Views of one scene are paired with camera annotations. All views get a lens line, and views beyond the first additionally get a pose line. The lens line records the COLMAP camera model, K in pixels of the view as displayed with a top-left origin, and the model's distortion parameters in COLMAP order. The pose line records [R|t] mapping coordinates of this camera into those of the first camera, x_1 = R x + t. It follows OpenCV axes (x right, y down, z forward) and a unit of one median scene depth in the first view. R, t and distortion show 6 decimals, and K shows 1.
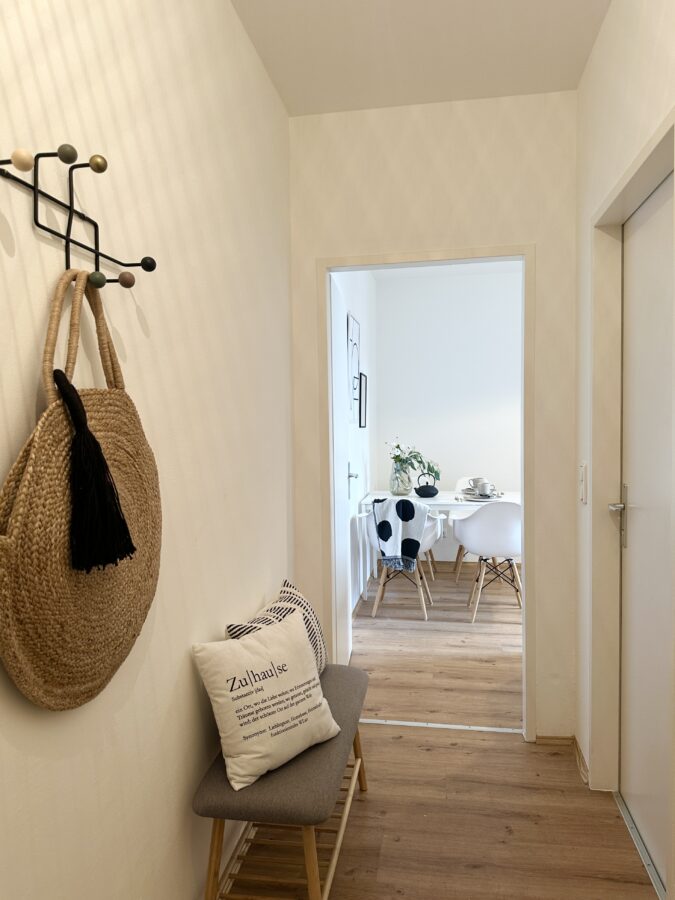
lens RADIAL K [[637.2, 0, 337.5], [0, 637.2, 450.0], [0, 0, 1]] dist [0.107600, -0.142667]
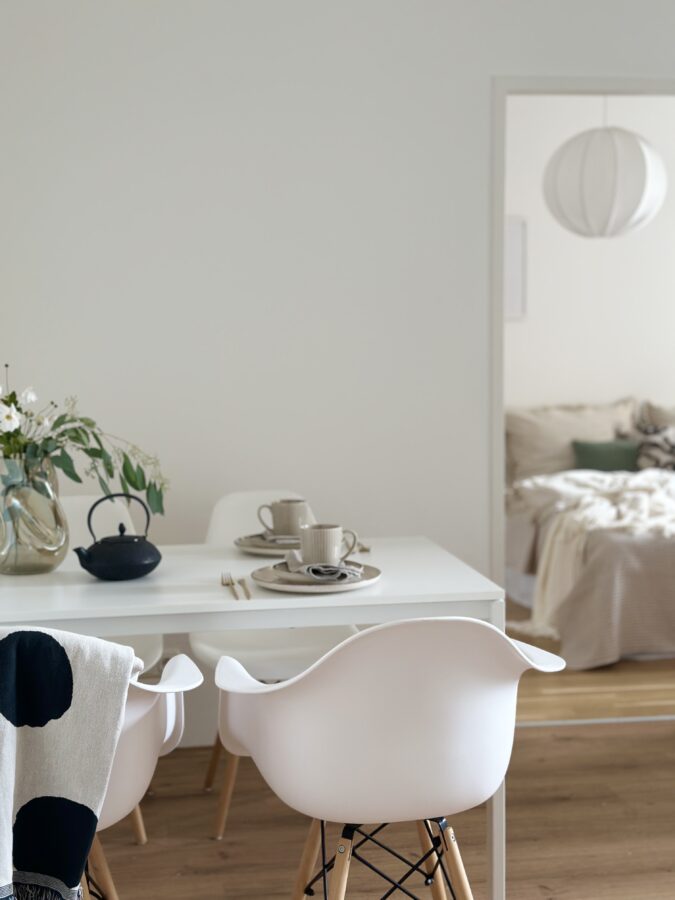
lens RADIAL K [[1277.9, 0, 338.2], [0, 1277.9, 467.3], [0, 0, 1]] dist [0.163405, 0.010696]
pose [[0.951166, -0.023448, 0.307788, 0.056341], [0.006426, 0.998399, 0.056203, -0.006364], [-0.308613, -0.051481, 0.949794, 0.424992]]
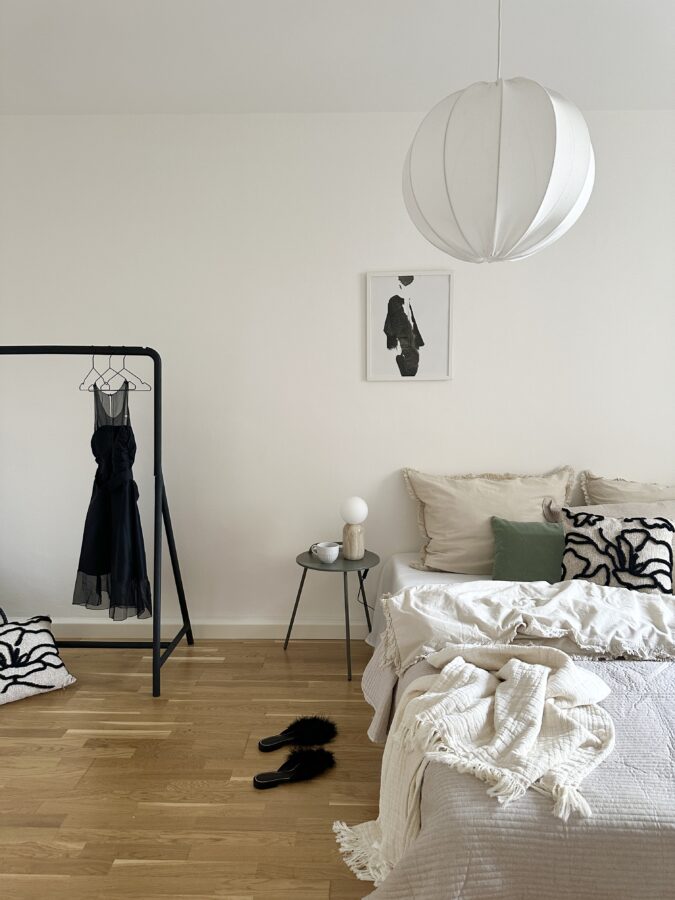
lens RADIAL K [[639.1, 0, 350.8], [0, 639.1, 448.4], [0, 0, 1]] dist [0.001498, 0.000738]
pose [[0.989374, 0.006147, 0.145263, 0.468366], [-0.015743, 0.997761, 0.065000, -0.053853], [-0.144538, -0.066596, 0.987256, 1.041016]]
